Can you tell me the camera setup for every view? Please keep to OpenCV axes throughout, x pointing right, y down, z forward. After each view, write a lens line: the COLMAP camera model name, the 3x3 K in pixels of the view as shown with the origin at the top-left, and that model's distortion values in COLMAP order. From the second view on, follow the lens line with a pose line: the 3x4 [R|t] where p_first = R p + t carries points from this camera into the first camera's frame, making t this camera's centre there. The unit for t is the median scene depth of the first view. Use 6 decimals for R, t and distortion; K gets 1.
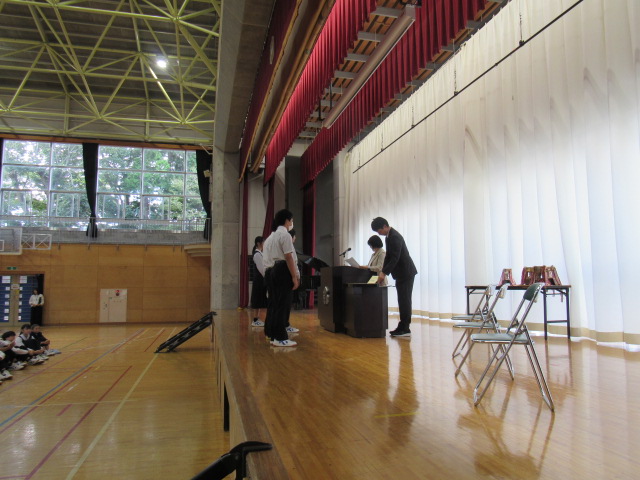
lens RADIAL K [[459.5, 0, 320.0], [0, 459.5, 240.0], [0, 0, 1]] dist [-0.022775, 0.002204]
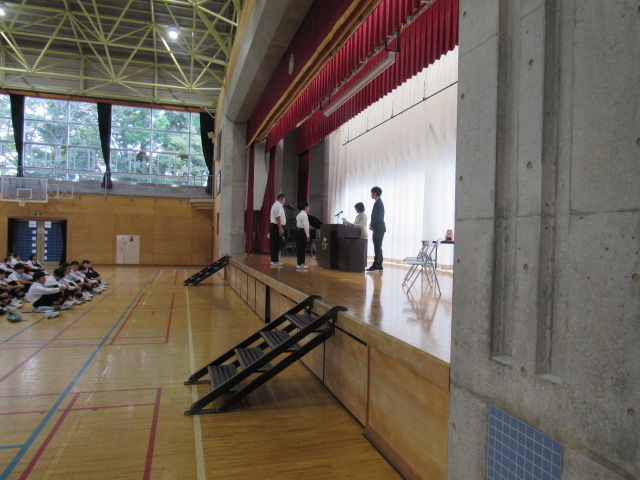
lens RADIAL K [[459.5, 0, 320.0], [0, 459.5, 240.0], [0, 0, 1]] dist [-0.022775, 0.002204]
pose [[0.998384, 0.031629, 0.047203, -0.027289], [-0.036258, 0.994259, 0.100668, -0.013948], [-0.043748, -0.102217, 0.993800, -0.167775]]
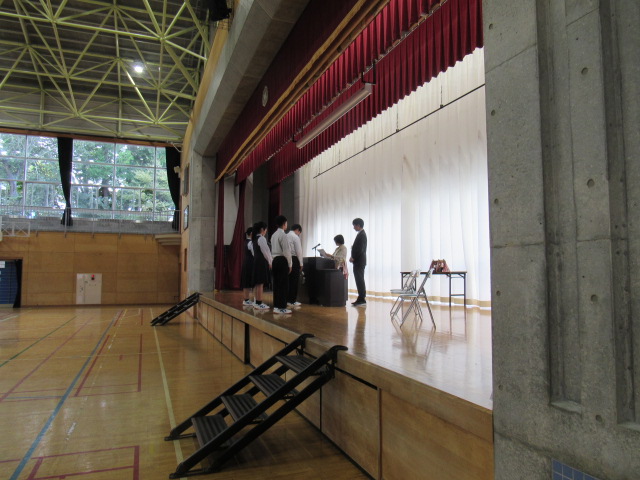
lens RADIAL K [[459.5, 0, 320.0], [0, 459.5, 240.0], [0, 0, 1]] dist [-0.022775, 0.002204]
pose [[0.992514, 0.015552, 0.121135, -0.041161], [-0.018770, 0.999499, 0.025468, -0.011839], [-0.120679, -0.027552, 0.992309, -0.149762]]
